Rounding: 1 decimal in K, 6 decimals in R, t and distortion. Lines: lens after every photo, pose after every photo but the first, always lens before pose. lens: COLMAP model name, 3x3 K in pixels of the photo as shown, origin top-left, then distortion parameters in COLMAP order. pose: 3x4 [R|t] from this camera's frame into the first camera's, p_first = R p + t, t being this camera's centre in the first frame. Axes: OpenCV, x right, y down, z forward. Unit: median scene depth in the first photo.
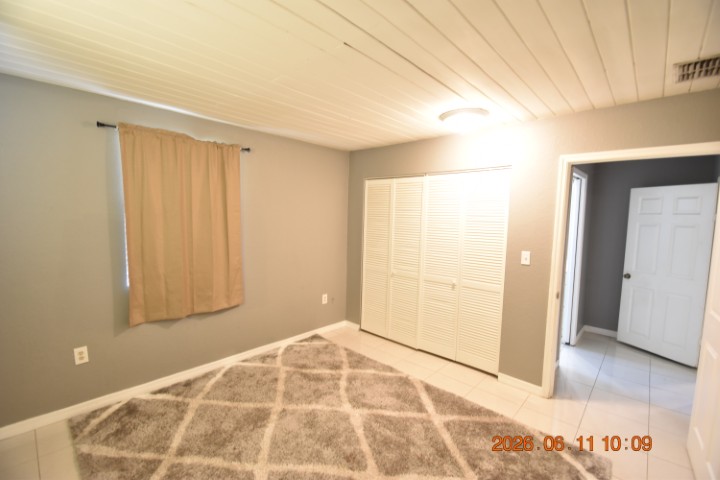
lens RADIAL K [[314.2, 0, 360.5], [0, 314.2, 241.2], [0, 0, 1]] dist [-0.002425, -0.007836]
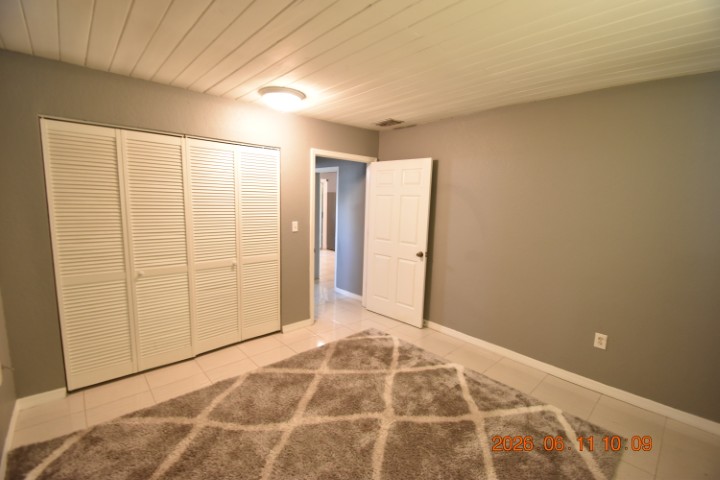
lens RADIAL K [[314.2, 0, 358.7], [0, 314.2, 240.9], [0, 0, 1]] dist [-0.002425, -0.007836]
pose [[0.079377, -0.153182, 0.985005, -0.641488], [0.047048, 0.987597, 0.149794, -0.061579], [-0.995734, 0.034453, 0.085599, 0.594210]]
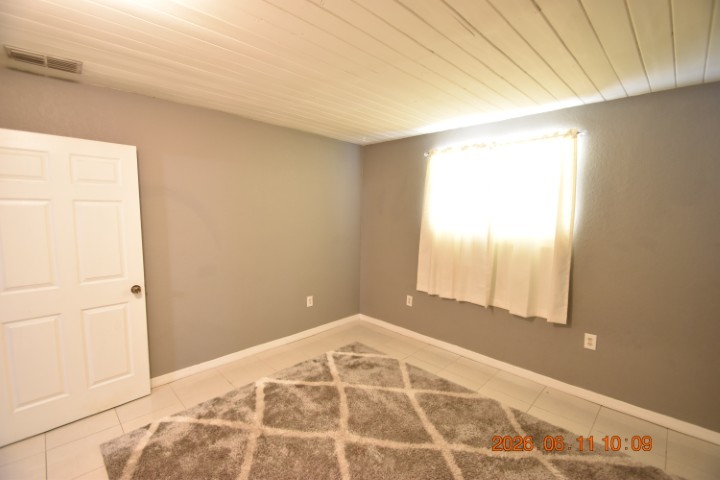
lens RADIAL K [[314.2, 0, 359.6], [0, 314.2, 241.6], [0, 0, 1]] dist [-0.002425, -0.007836]
pose [[-0.999084, -0.037533, 0.020553, -0.018338], [-0.033581, 0.985374, 0.167066, -0.091729], [-0.026523, 0.166222, -0.985732, 1.222556]]
